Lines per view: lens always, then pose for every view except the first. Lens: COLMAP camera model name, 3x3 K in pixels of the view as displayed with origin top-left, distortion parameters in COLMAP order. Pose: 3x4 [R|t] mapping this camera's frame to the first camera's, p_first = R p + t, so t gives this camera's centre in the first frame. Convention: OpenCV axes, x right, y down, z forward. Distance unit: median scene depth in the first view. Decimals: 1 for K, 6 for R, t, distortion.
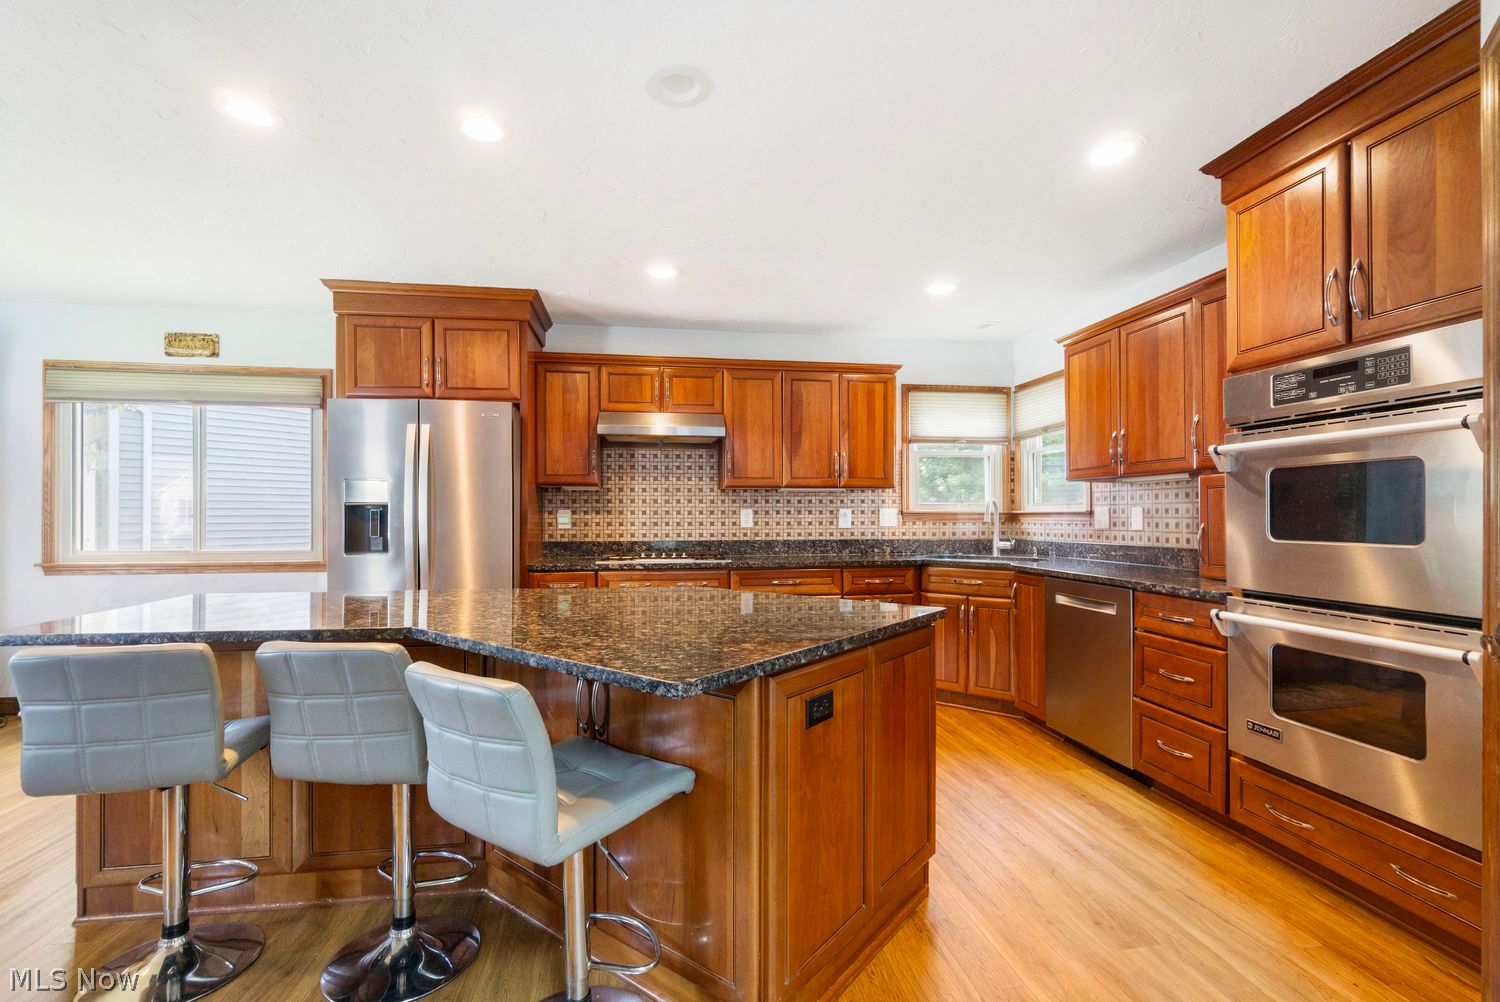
lens RADIAL K [[682.5, 0, 745.4], [0, 682.5, 511.7], [0, 0, 1]] dist [0.002275, -0.000009]
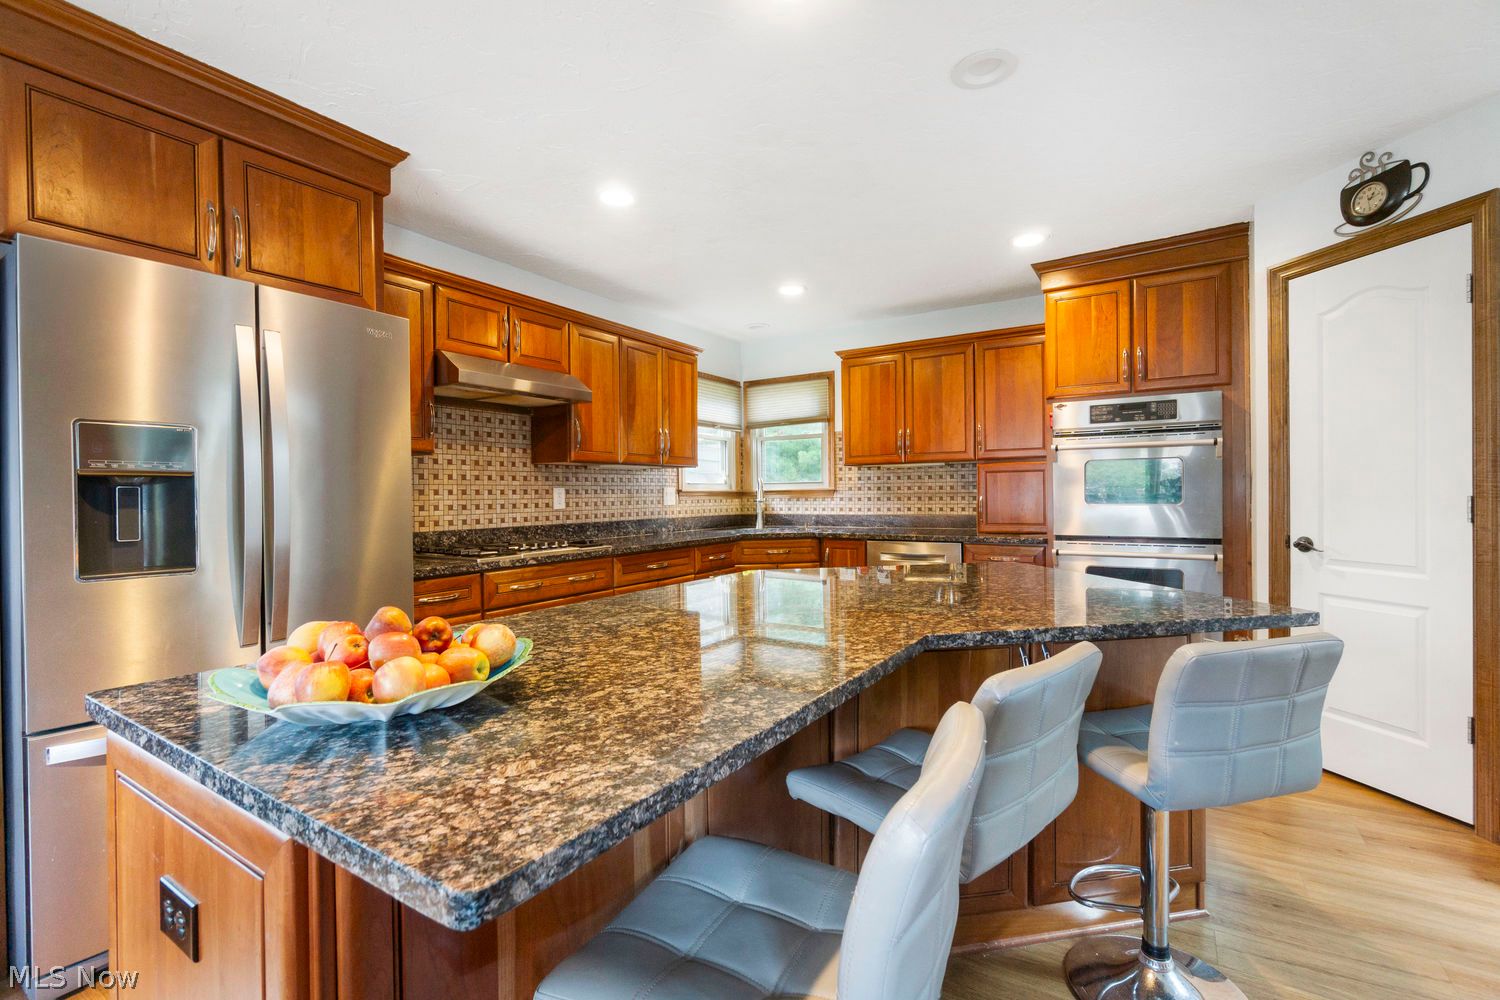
lens RADIAL K [[665.4, 0, 749.8], [0, 665.4, 495.2], [0, 0, 1]] dist [-0.003492, 0.000021]
pose [[0.650420, -0.007239, 0.759541, -0.484818], [0.006591, 0.999971, 0.003886, 0.003857], [-0.759547, 0.002479, 0.650448, 0.277787]]
